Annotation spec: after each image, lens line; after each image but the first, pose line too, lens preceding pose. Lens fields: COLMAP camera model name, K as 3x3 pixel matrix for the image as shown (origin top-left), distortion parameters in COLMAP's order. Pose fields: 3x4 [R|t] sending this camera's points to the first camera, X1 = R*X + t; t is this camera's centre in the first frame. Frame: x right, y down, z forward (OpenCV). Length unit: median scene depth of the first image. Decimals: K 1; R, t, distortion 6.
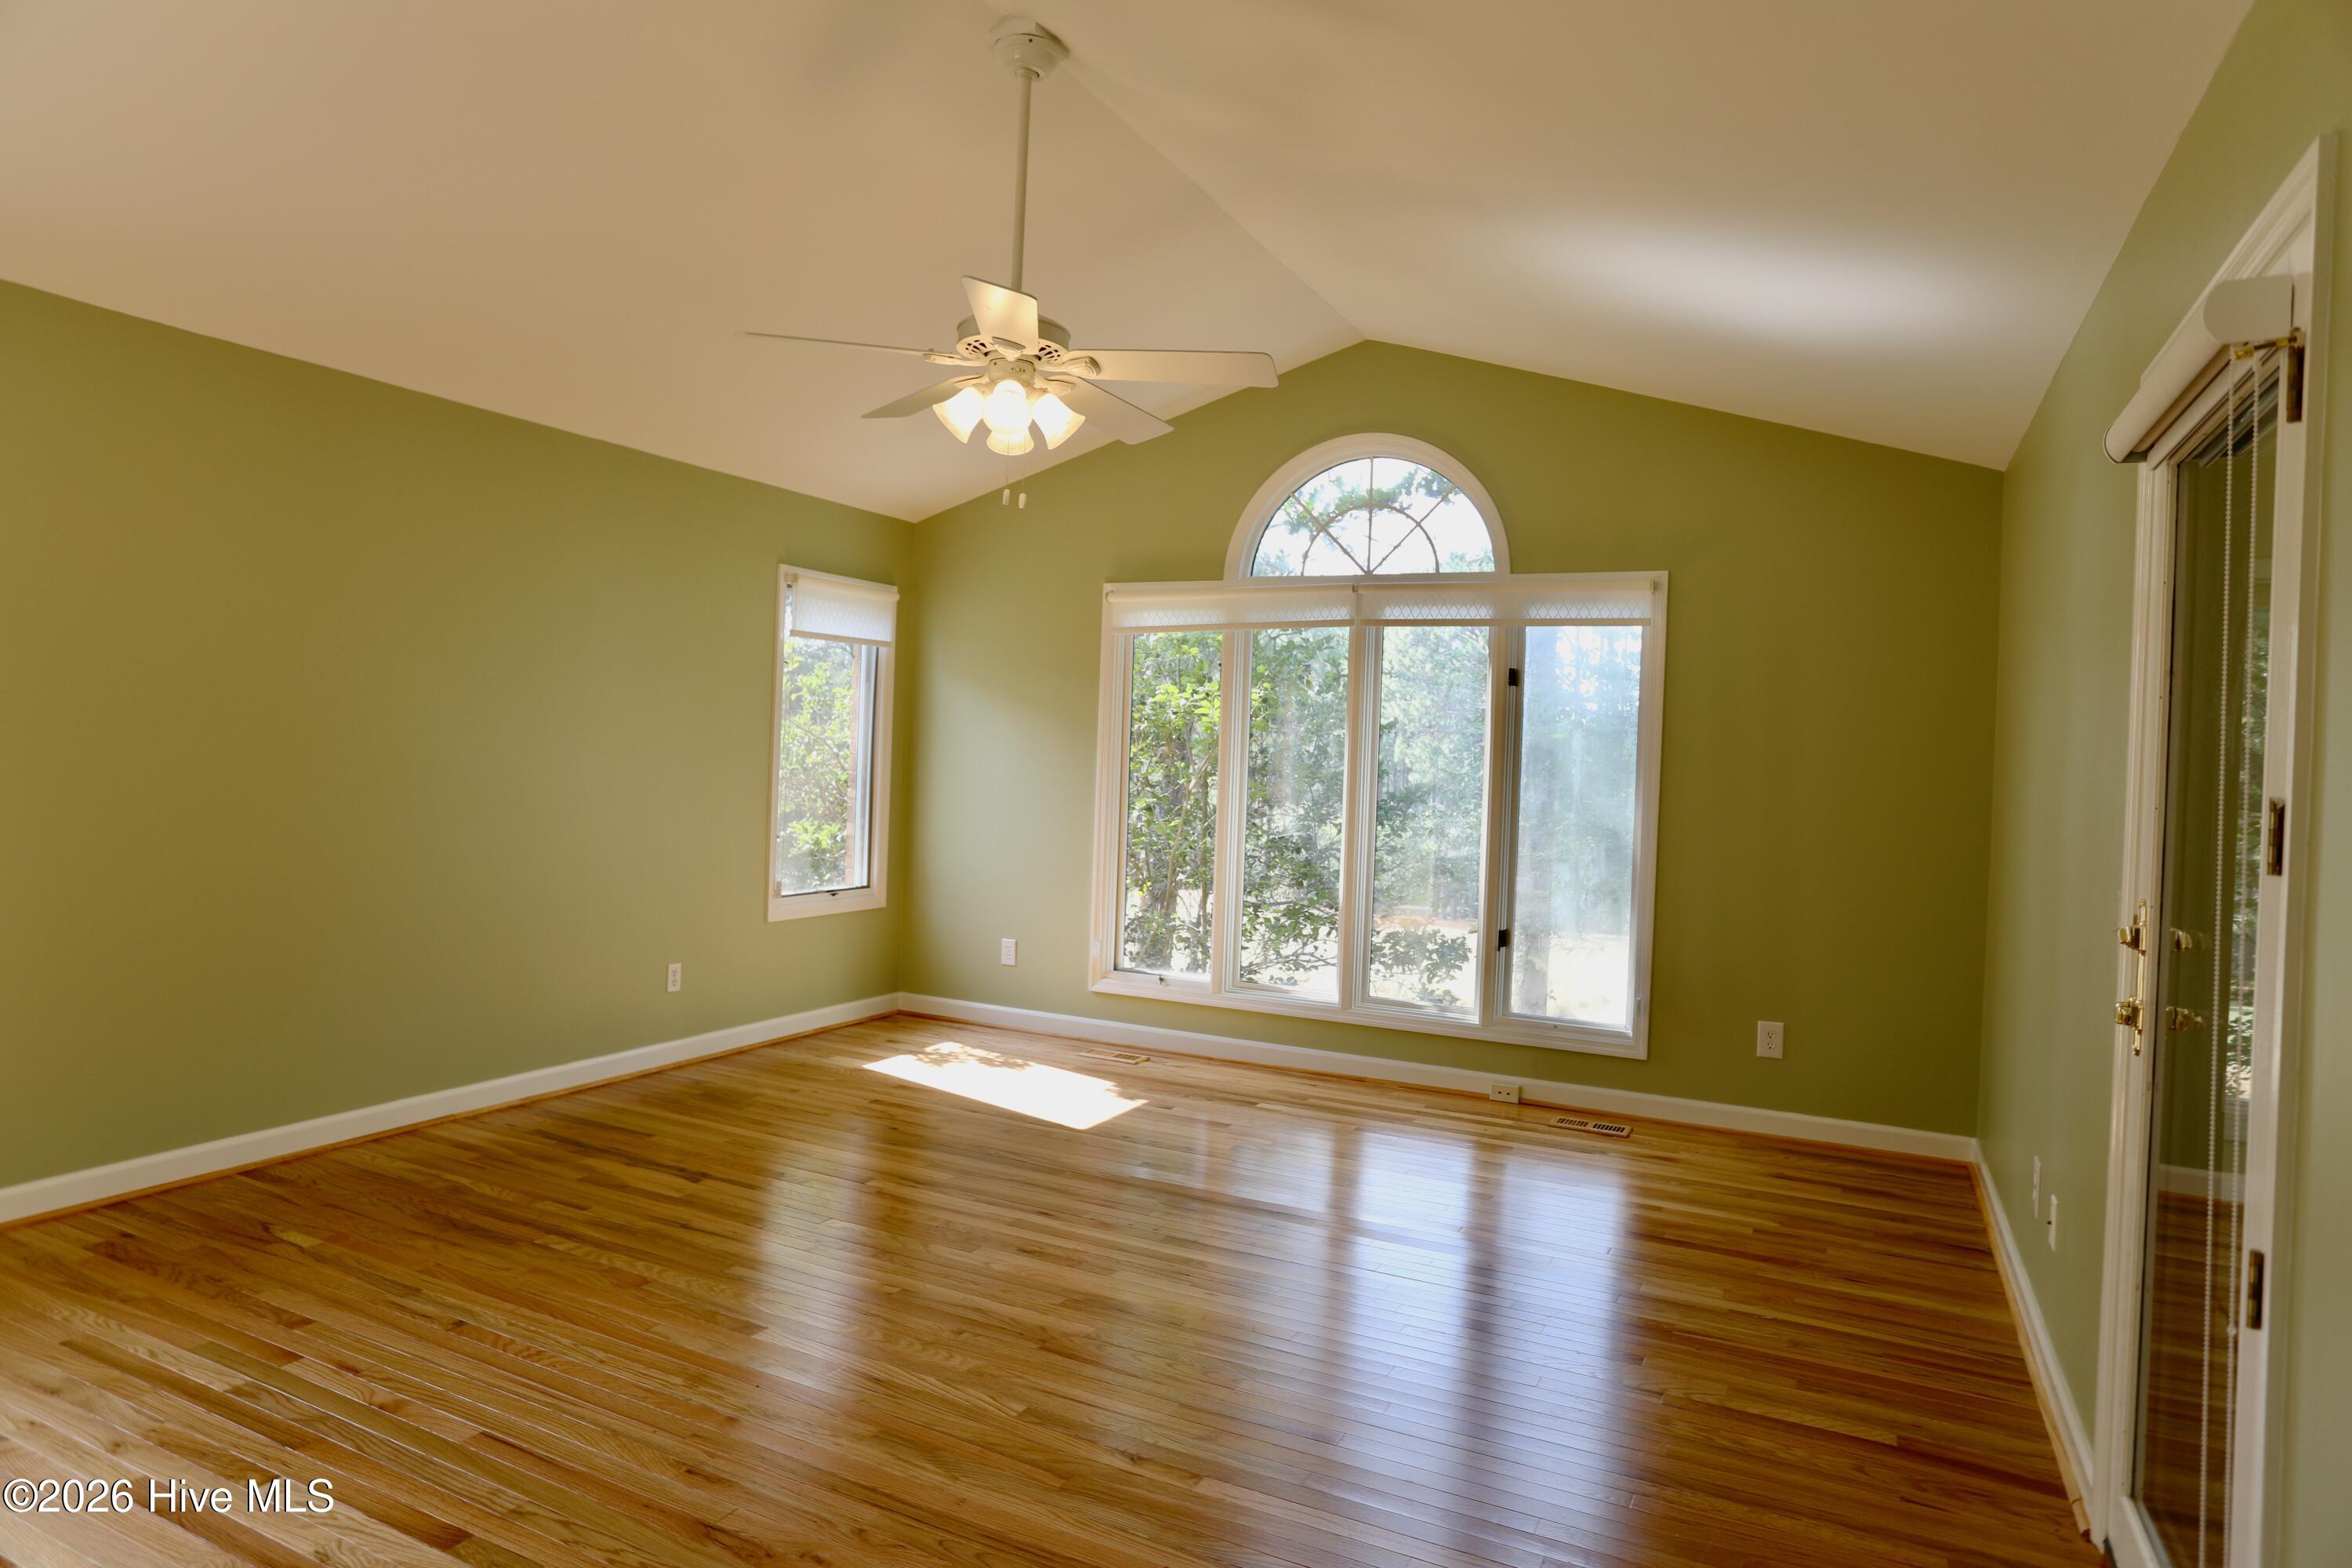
lens RADIAL K [[1366.8, 0, 1167.1], [0, 1366.8, 766.5], [0, 0, 1]] dist [-0.078640, 0.064837]
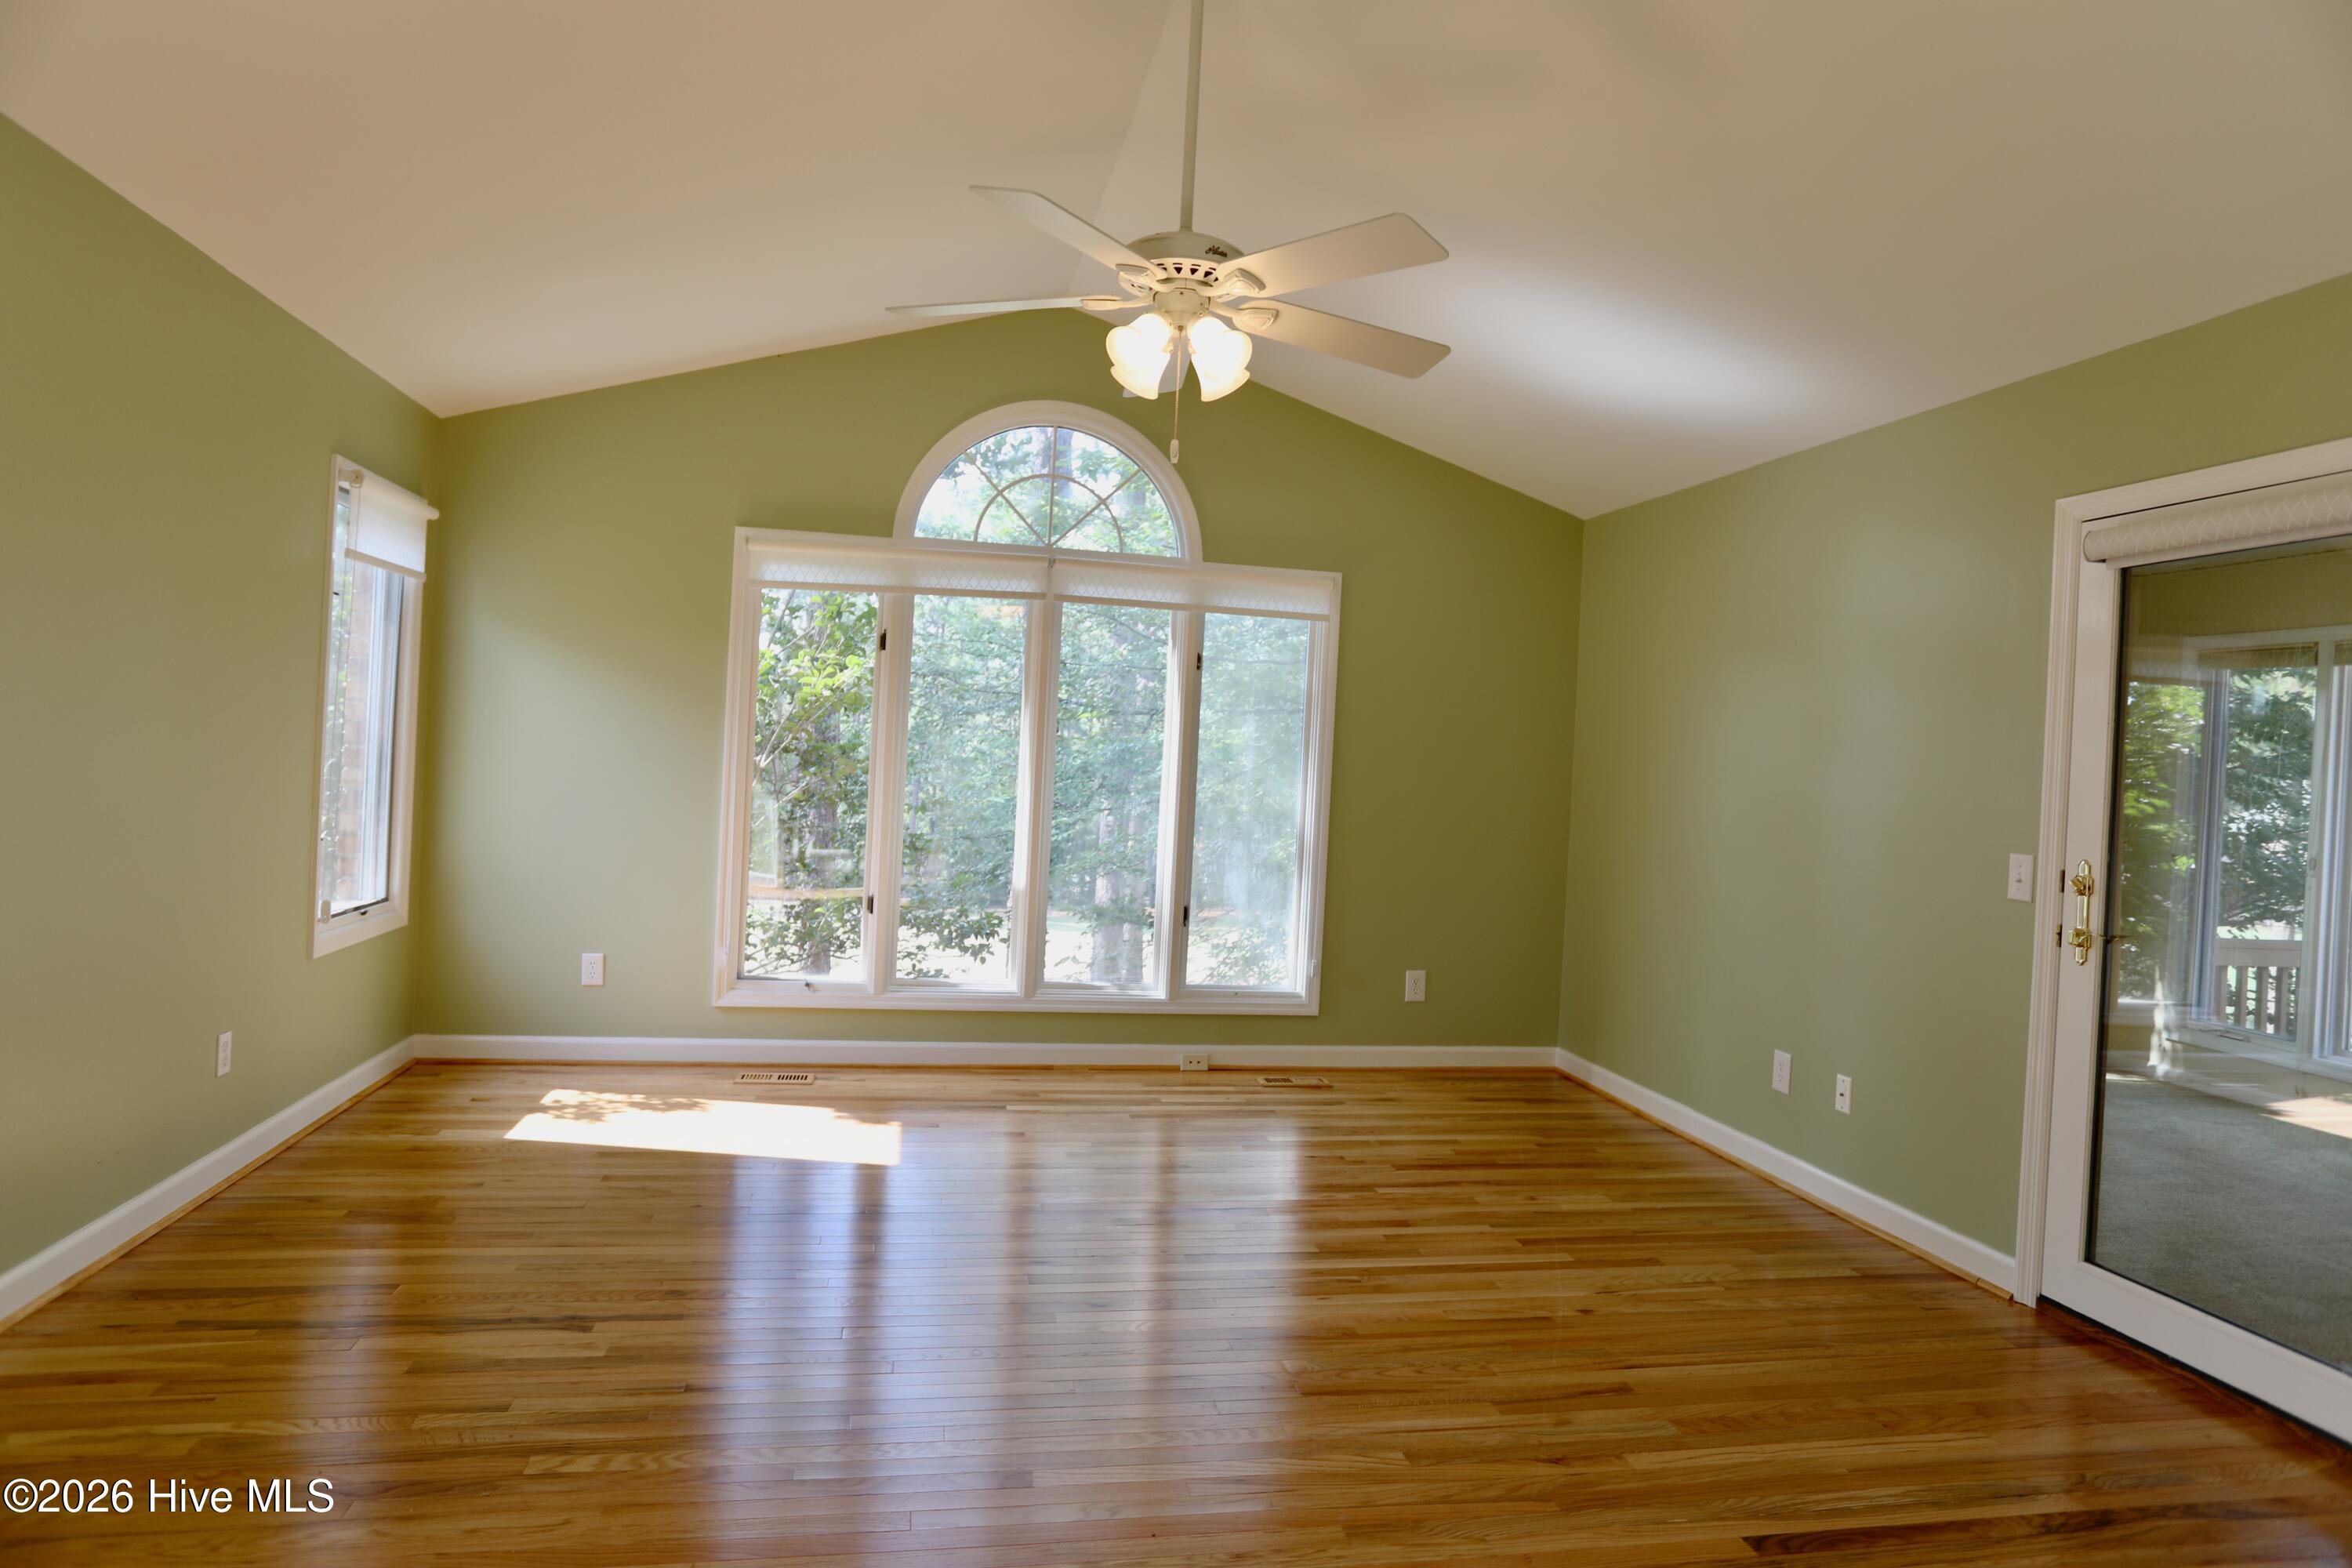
lens RADIAL K [[1366.8, 0, 1167.1], [0, 1366.8, 766.5], [0, 0, 1]] dist [-0.078640, 0.064837]
pose [[0.790702, -0.002106, 0.612198, -0.385965], [-0.014019, 0.999670, 0.021545, -0.007583], [-0.612041, -0.025618, 0.790411, 0.182927]]
